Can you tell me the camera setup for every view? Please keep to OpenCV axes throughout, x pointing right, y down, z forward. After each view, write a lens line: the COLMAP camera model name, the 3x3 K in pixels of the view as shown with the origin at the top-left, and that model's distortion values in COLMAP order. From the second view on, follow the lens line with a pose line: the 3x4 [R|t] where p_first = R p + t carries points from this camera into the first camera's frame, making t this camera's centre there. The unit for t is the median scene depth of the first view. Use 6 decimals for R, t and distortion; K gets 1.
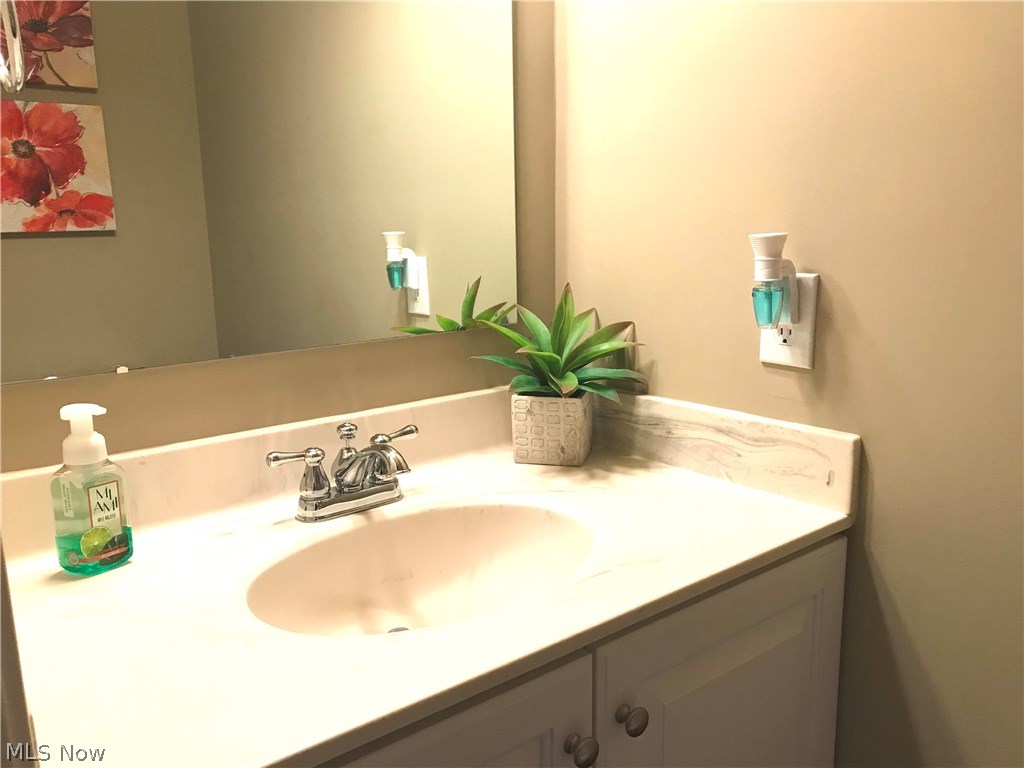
lens RADIAL K [[828.5, 0, 507.6], [0, 828.5, 389.4], [0, 0, 1]] dist [-0.000206, -0.001834]
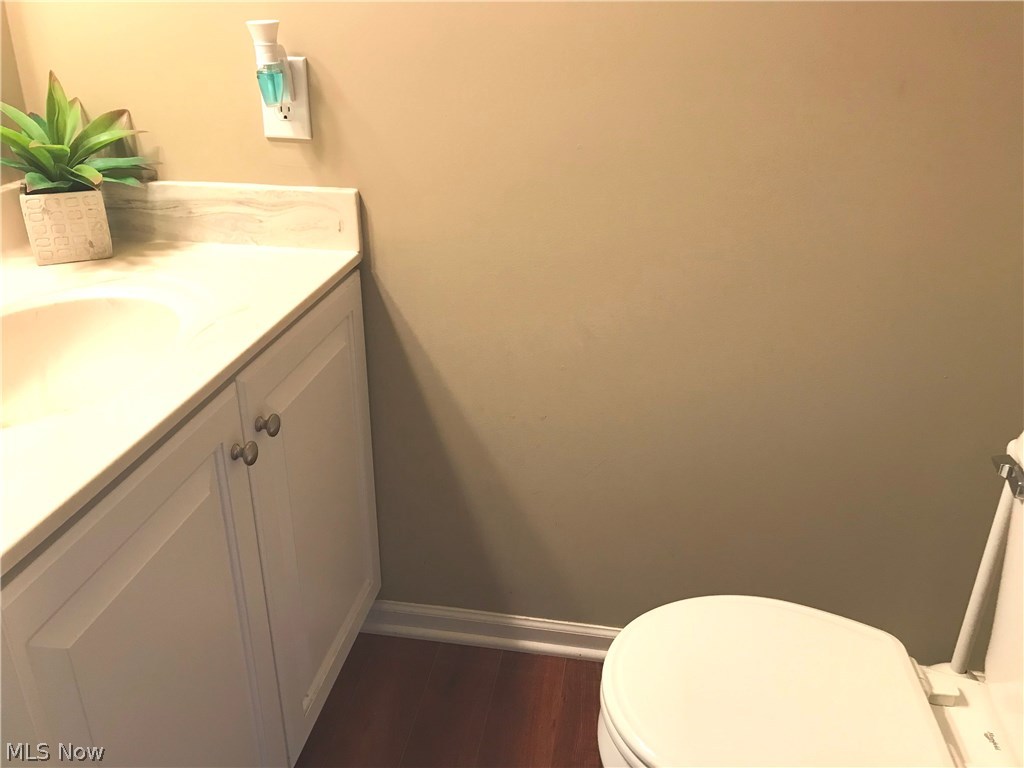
lens RADIAL K [[828.5, 0, 507.6], [0, 828.5, 389.4], [0, 0, 1]] dist [-0.000206, -0.001834]
pose [[0.734612, -0.267544, 0.623510, -0.260859], [0.112291, 0.954240, 0.277157, 0.019625], [-0.669130, -0.133588, 0.731040, -0.133455]]
